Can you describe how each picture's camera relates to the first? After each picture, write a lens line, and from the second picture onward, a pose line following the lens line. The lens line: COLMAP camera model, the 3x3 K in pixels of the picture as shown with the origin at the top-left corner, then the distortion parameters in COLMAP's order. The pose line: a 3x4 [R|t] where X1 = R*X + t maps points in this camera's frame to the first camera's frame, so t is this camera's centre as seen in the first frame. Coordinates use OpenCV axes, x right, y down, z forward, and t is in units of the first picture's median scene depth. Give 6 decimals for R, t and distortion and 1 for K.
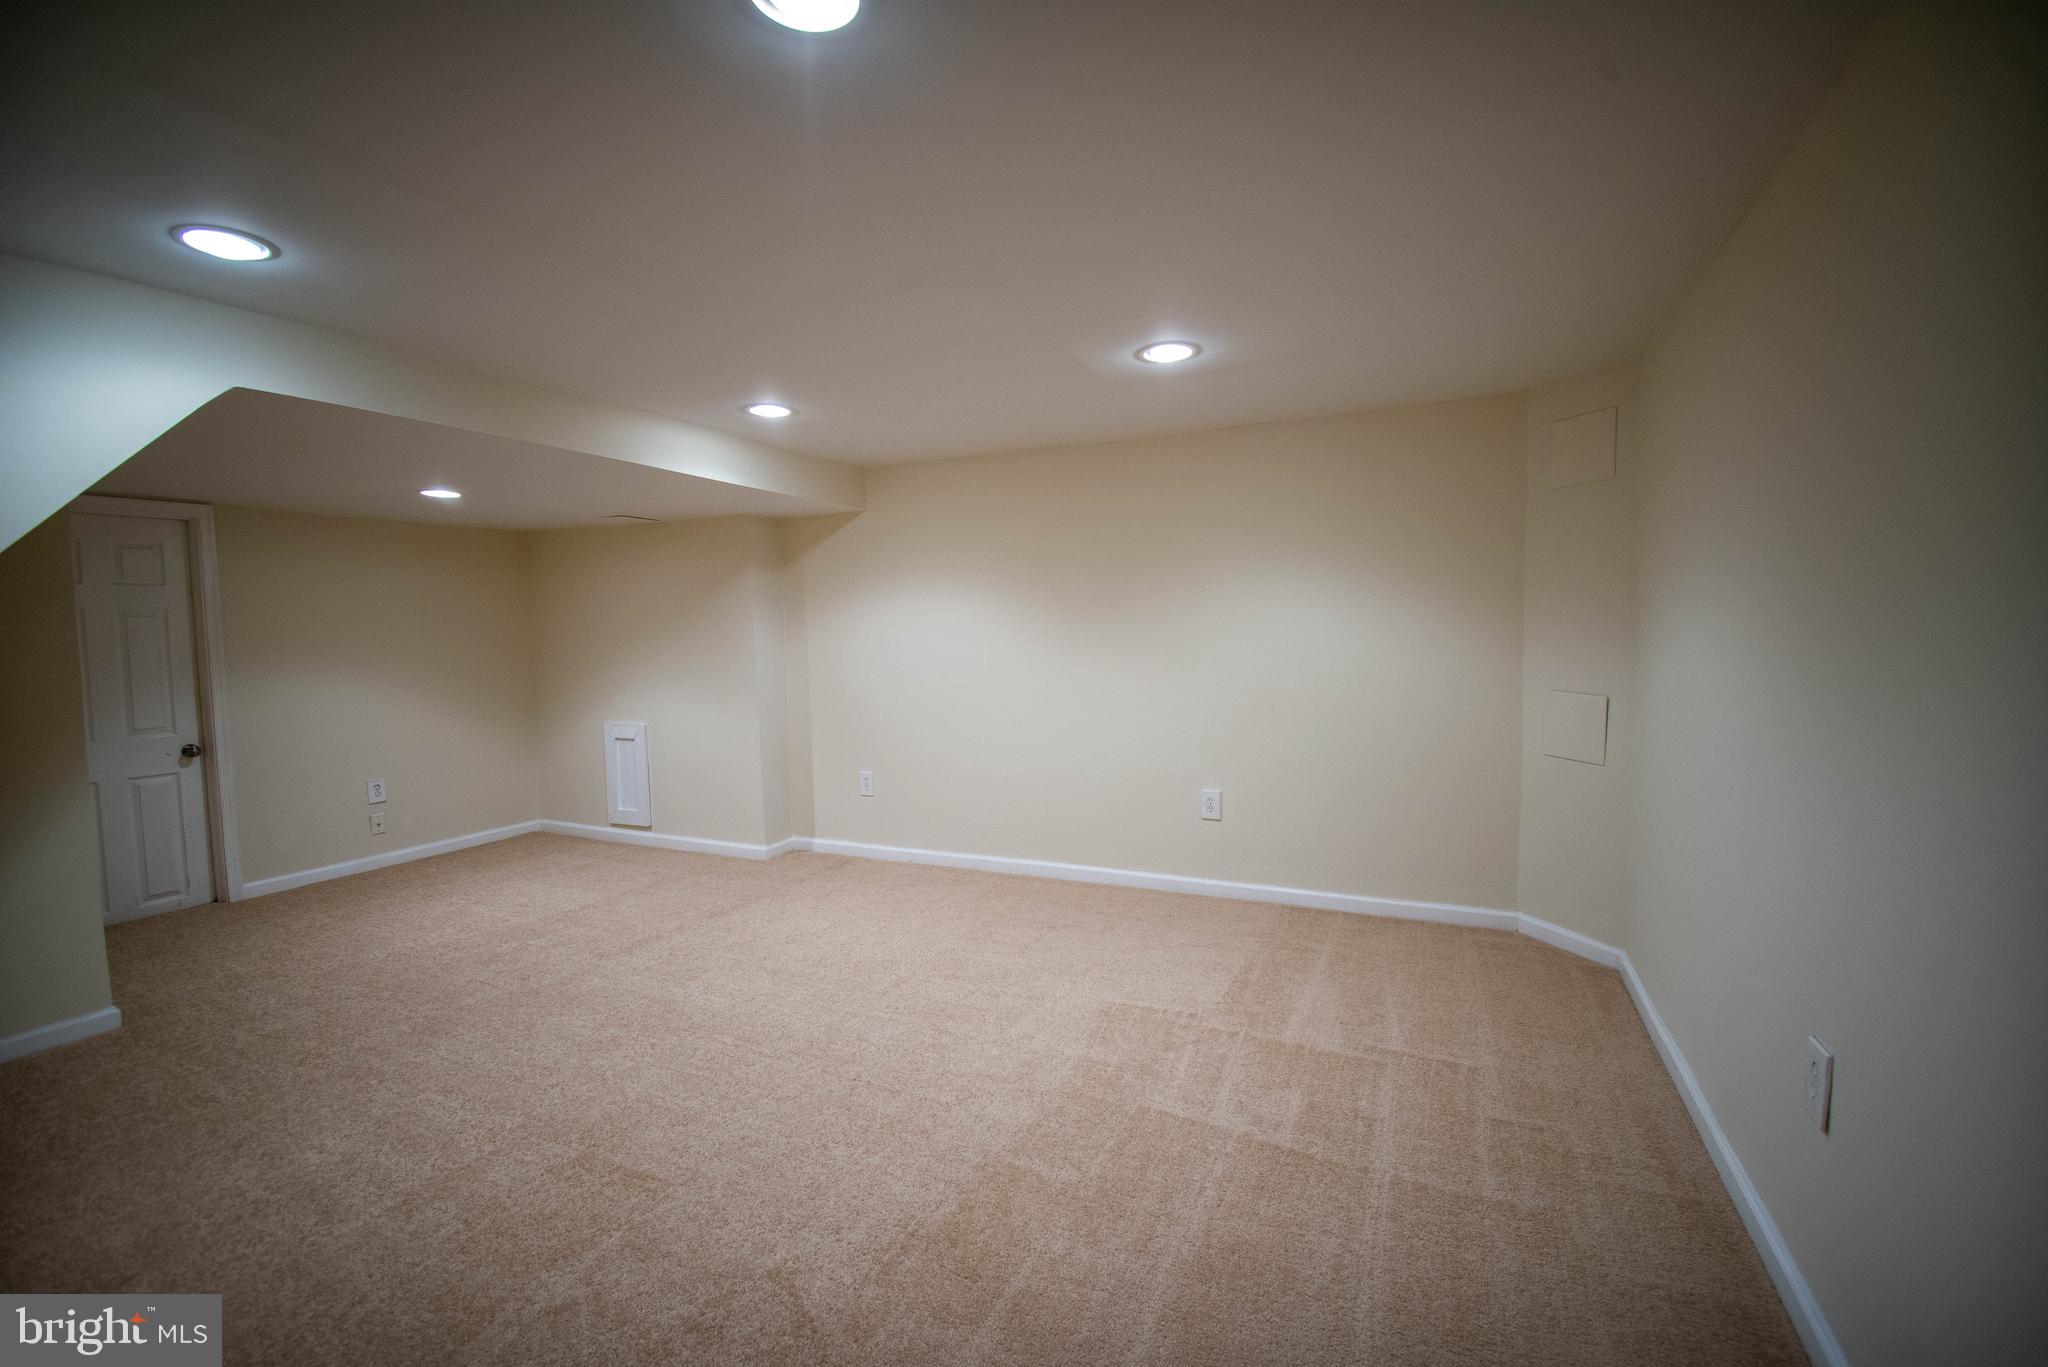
lens RADIAL K [[893.9, 0, 1024.0], [0, 893.9, 683.5], [0, 0, 1]] dist [0.015270, -0.023836]
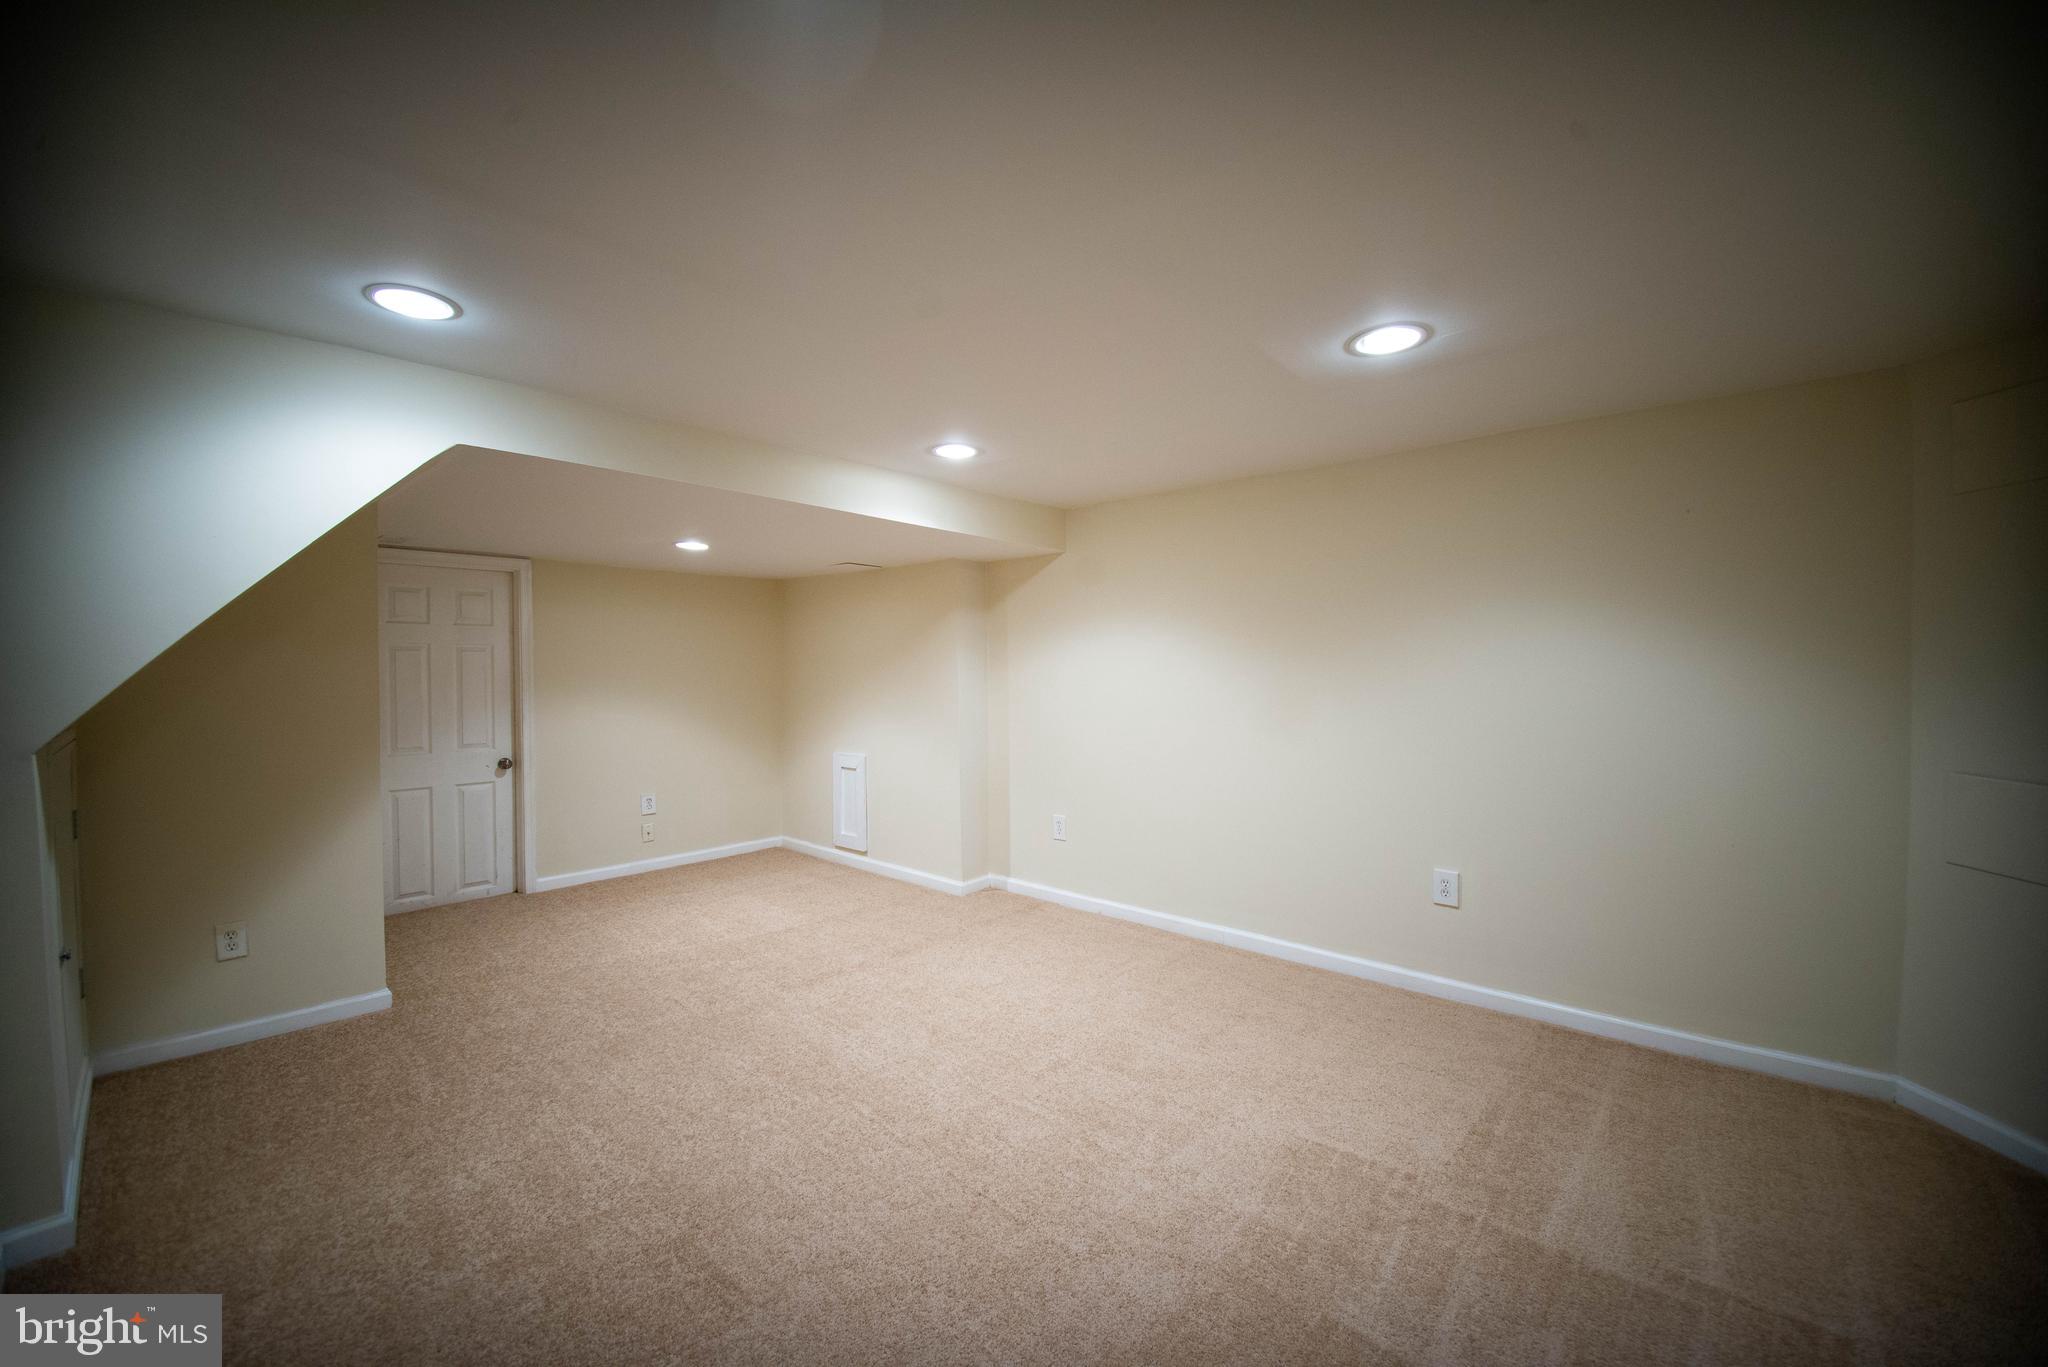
lens RADIAL K [[791.9, 0, 1033.2], [0, 791.9, 679.6], [0, 0, 1]] dist [0.010697, -0.021998]
pose [[0.958776, 0.018351, -0.283571, 0.049348], [-0.030864, 0.998734, -0.039723, -0.018262], [0.282483, 0.046838, 0.958128, 0.186666]]
